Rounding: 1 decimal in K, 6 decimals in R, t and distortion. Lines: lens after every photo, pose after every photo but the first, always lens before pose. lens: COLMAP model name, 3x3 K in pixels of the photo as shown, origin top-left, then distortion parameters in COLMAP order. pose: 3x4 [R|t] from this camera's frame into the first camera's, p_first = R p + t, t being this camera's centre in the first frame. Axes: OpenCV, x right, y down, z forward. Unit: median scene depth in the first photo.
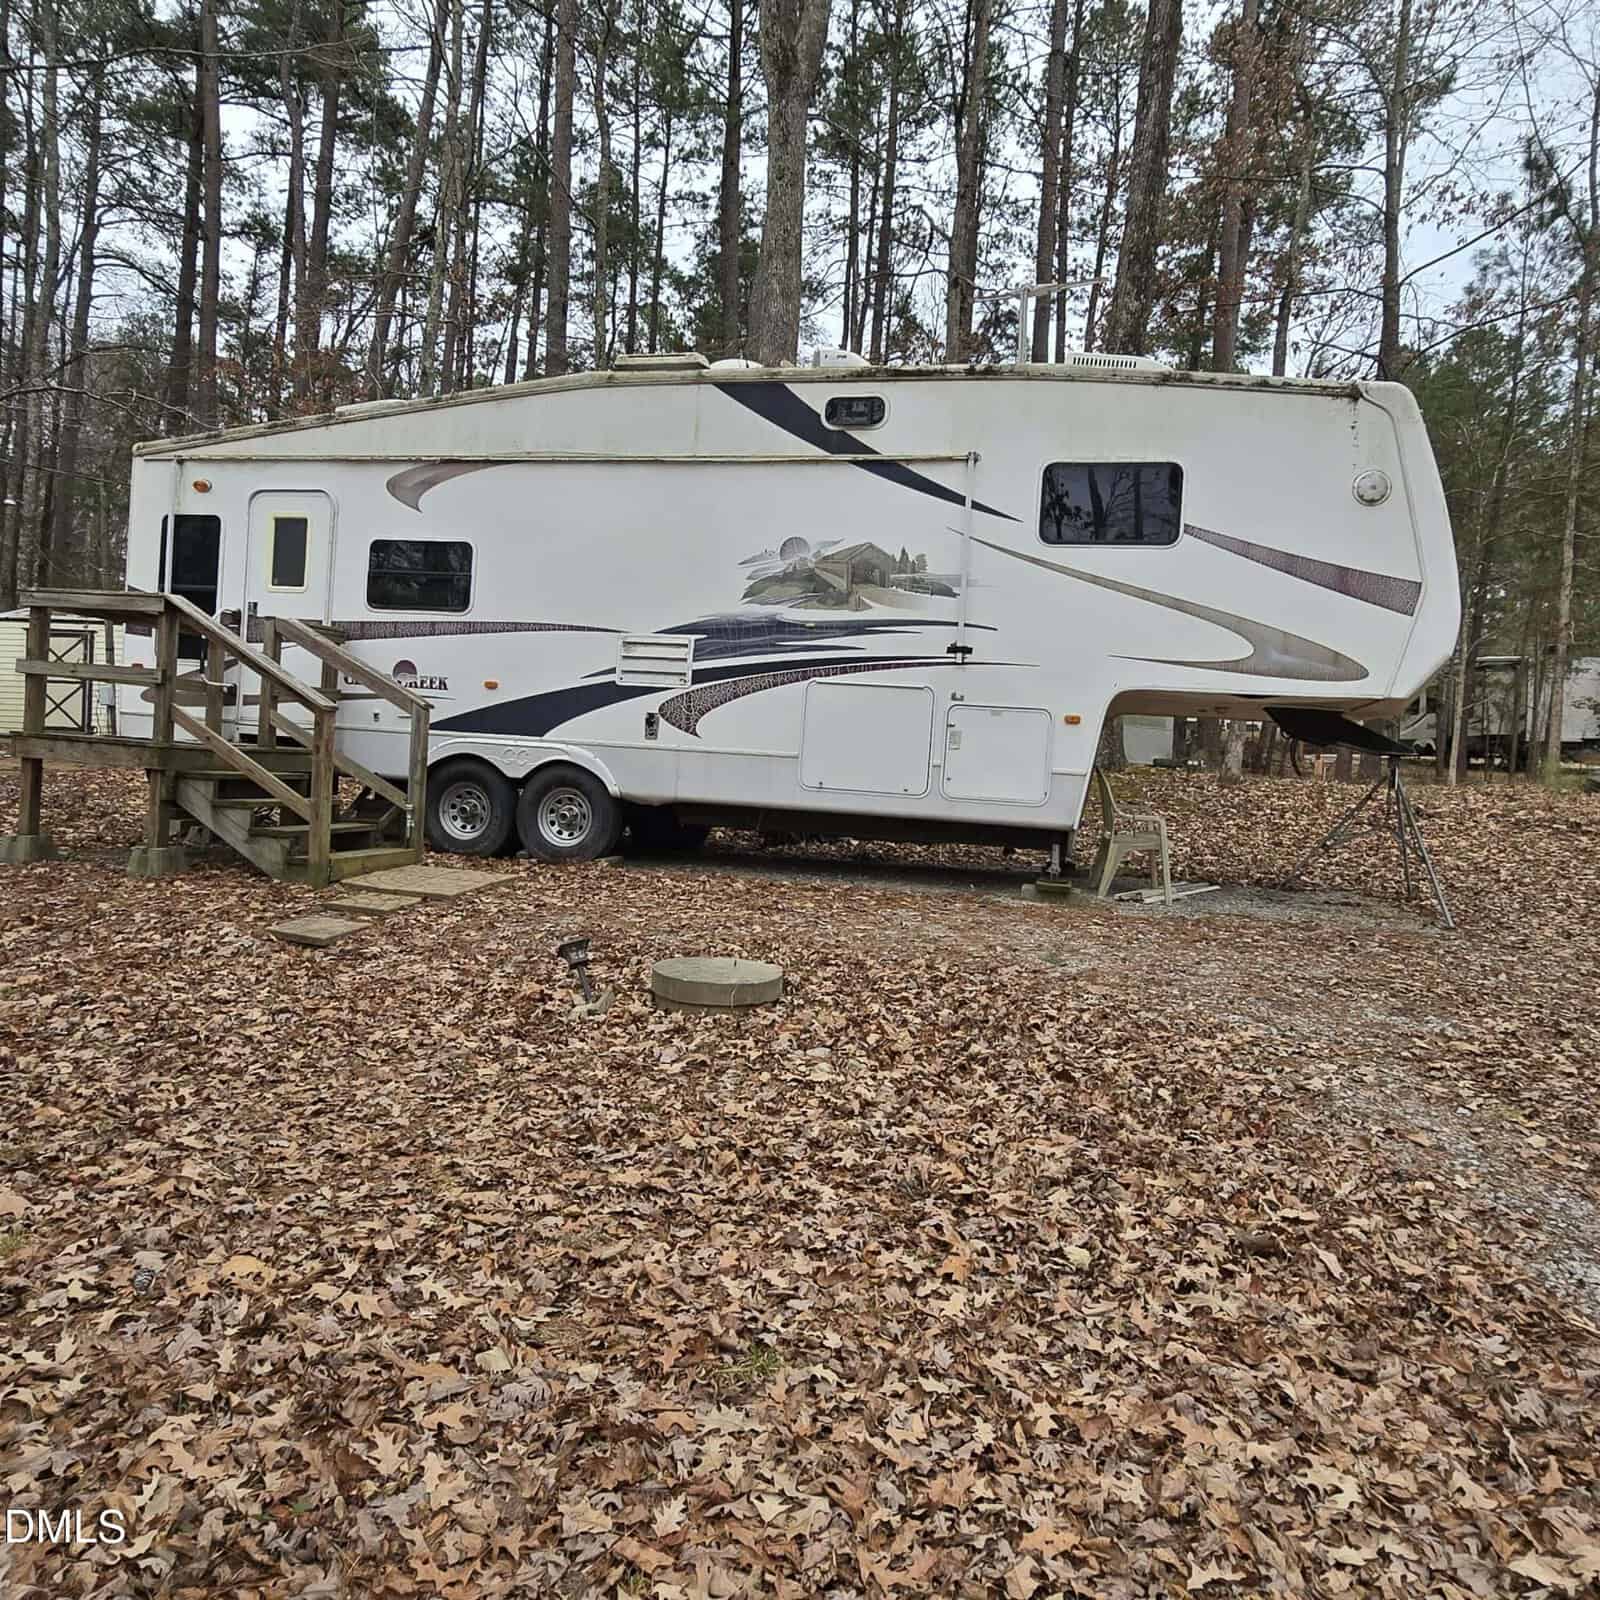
lens RADIAL K [[1192.7, 0, 799.1], [0, 1192.7, 814.6], [0, 0, 1]] dist [-0.002179, 0.000207]
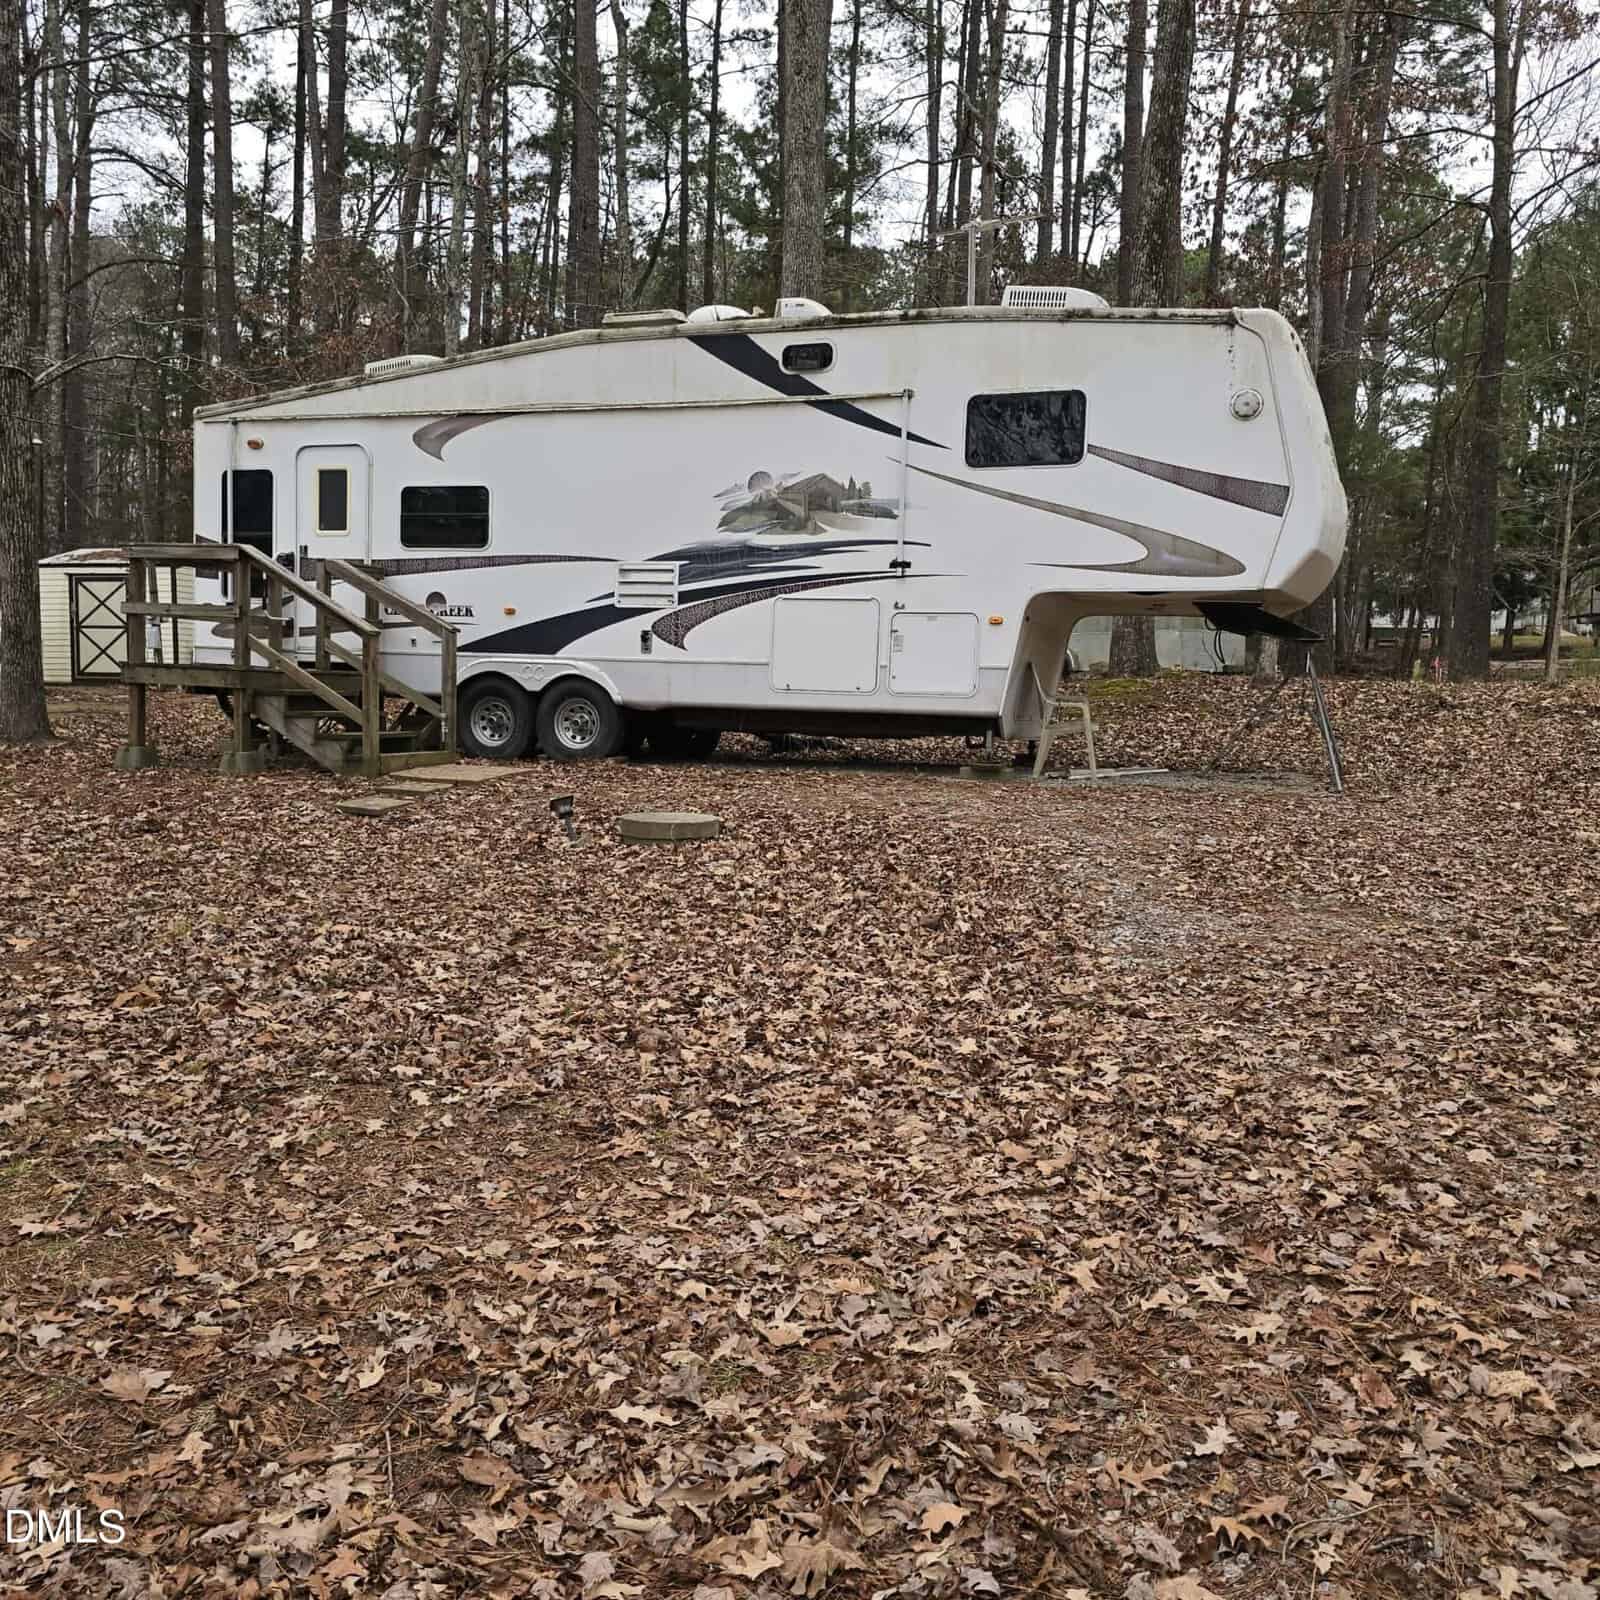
lens RADIAL K [[1447.3, 0, 799.5], [0, 1447.3, 828.0], [0, 0, 1]] dist [0.110974, -0.142912]
pose [[0.995220, -0.025579, -0.094251, 0.150632], [0.029453, 0.998768, 0.039945, 0.053800], [0.093113, -0.042530, 0.994747, -0.391445]]
